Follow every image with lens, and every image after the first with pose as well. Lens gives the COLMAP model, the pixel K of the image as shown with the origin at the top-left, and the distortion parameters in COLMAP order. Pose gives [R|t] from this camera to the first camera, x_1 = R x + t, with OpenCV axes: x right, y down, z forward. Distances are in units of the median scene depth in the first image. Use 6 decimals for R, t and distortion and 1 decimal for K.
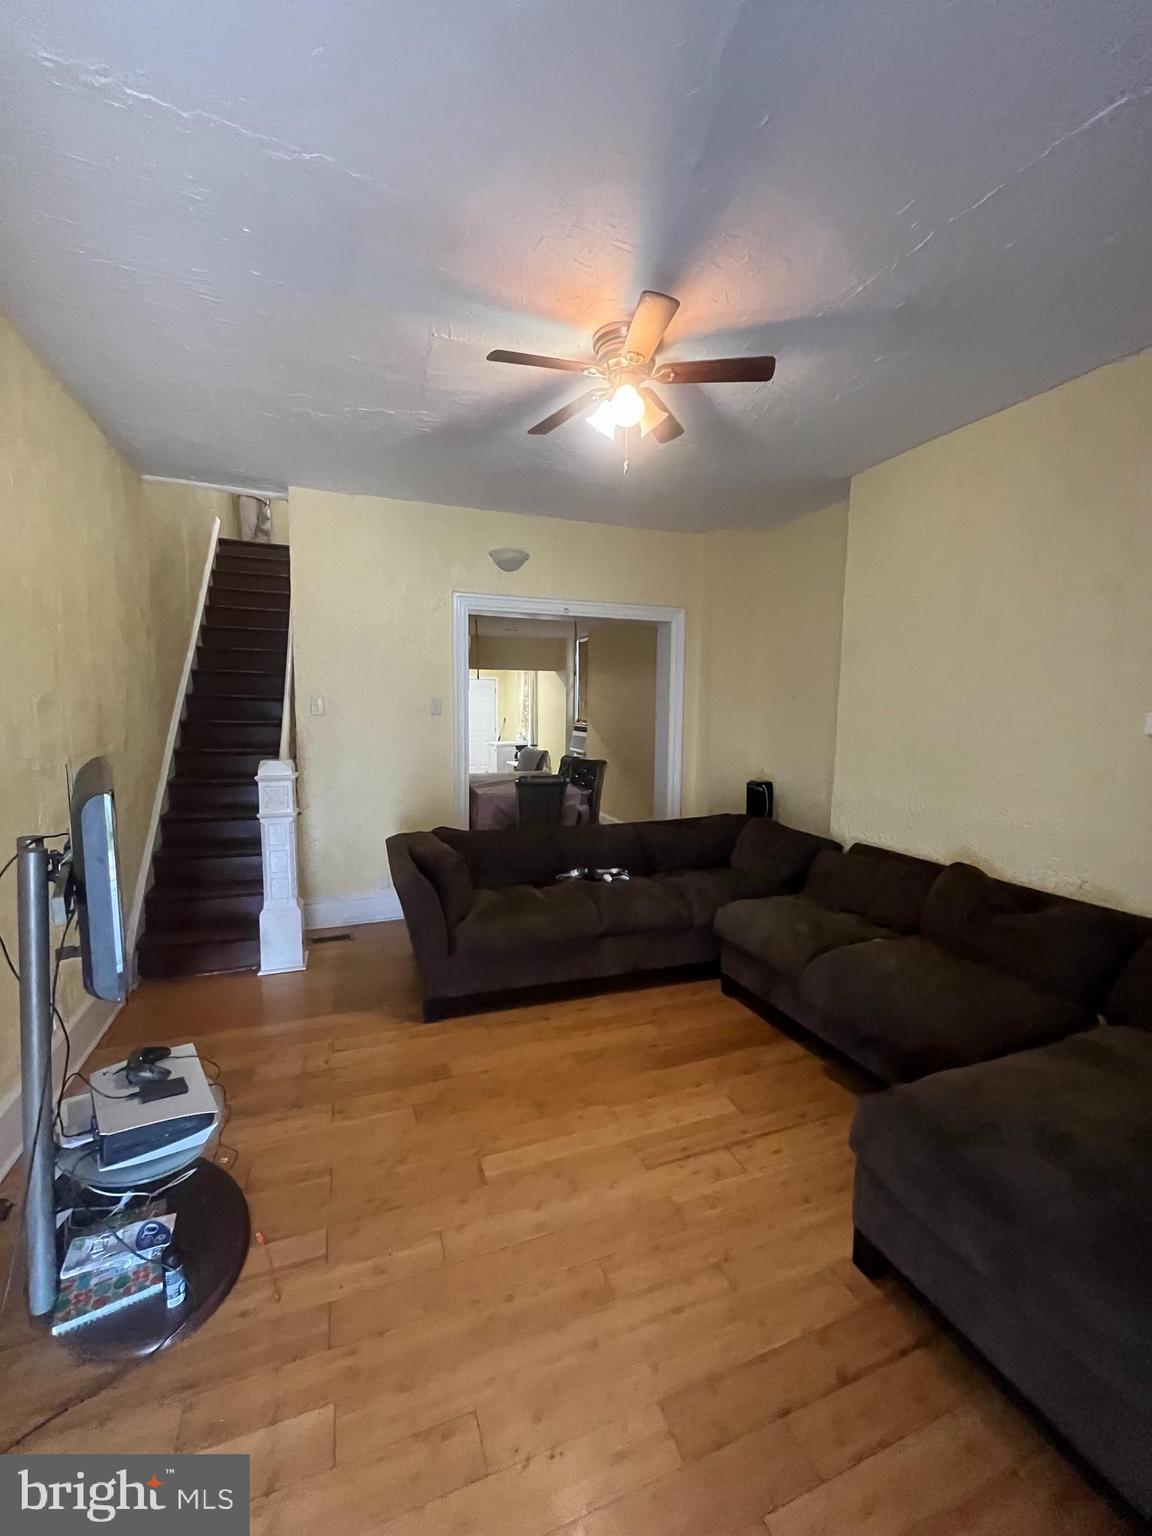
lens RADIAL K [[615.9, 0, 575.4], [0, 615.9, 767.9], [0, 0, 1]] dist [-0.004318, 0.000417]
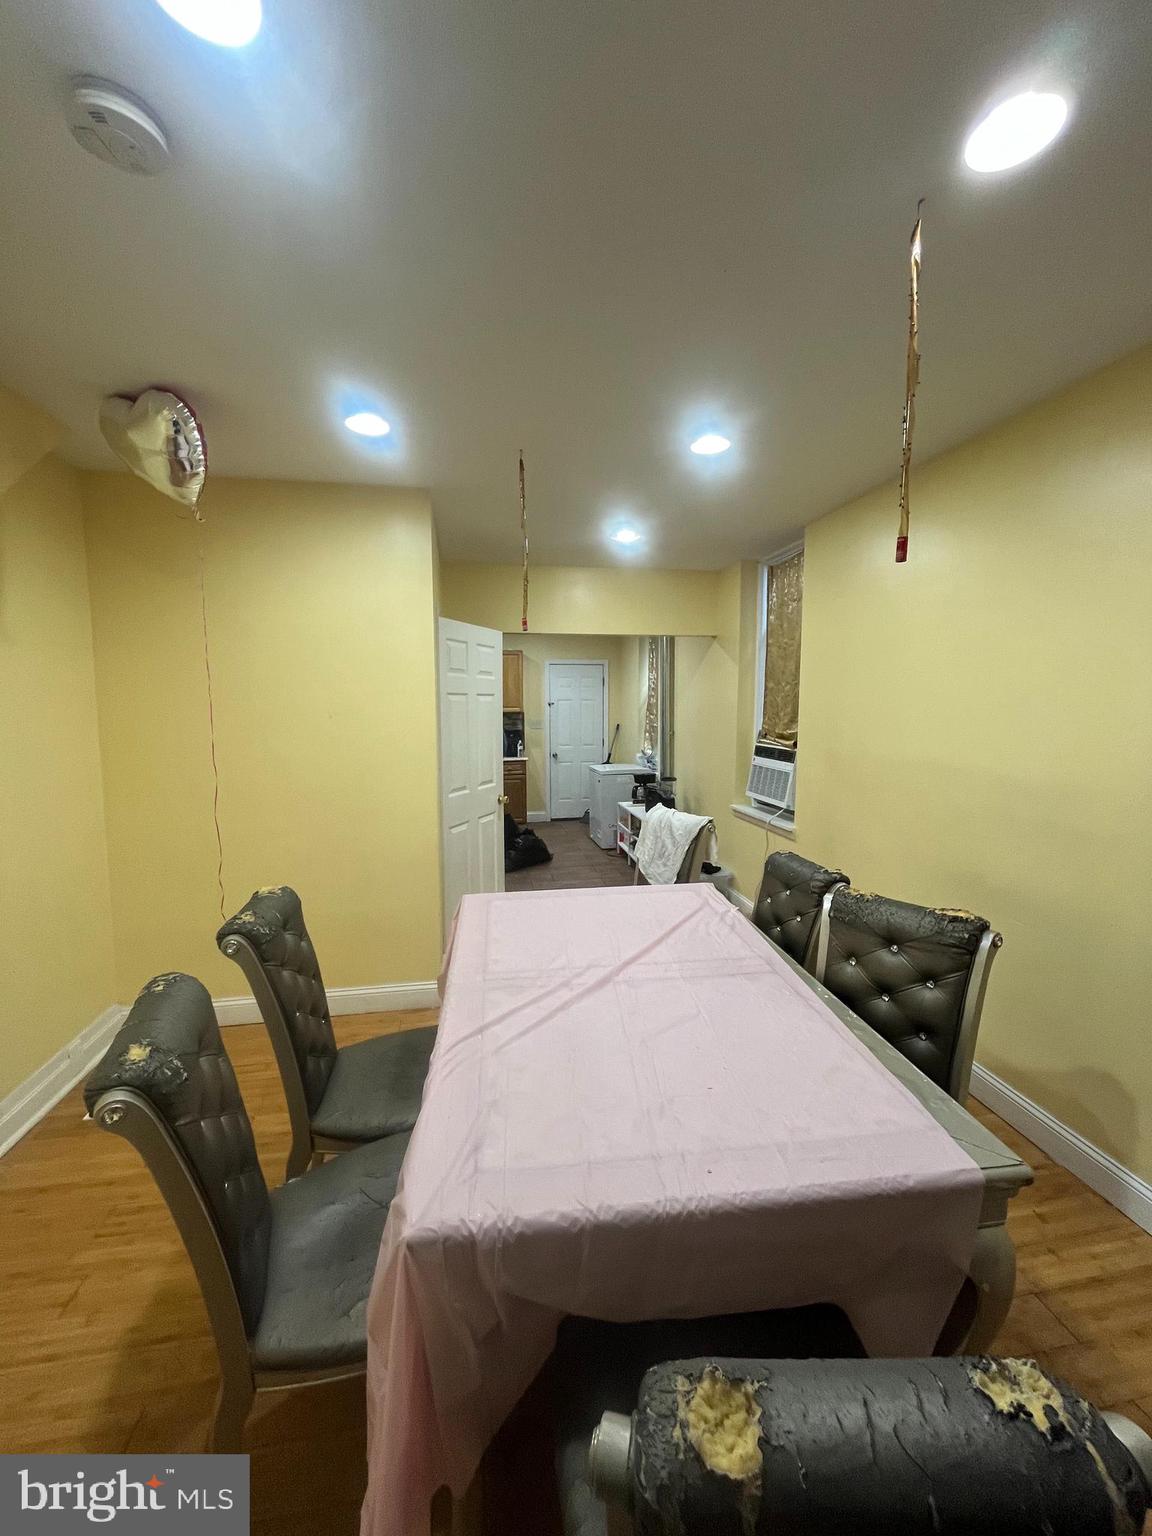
lens RADIAL K [[615.9, 0, 576.5], [0, 615.9, 763.9], [0, 0, 1]] dist [-0.004318, 0.000417]
pose [[0.979673, 0.008090, -0.200437, -0.041452], [-0.009406, 0.999940, -0.005613, -0.050087], [0.200380, 0.007384, 0.979690, 0.511091]]
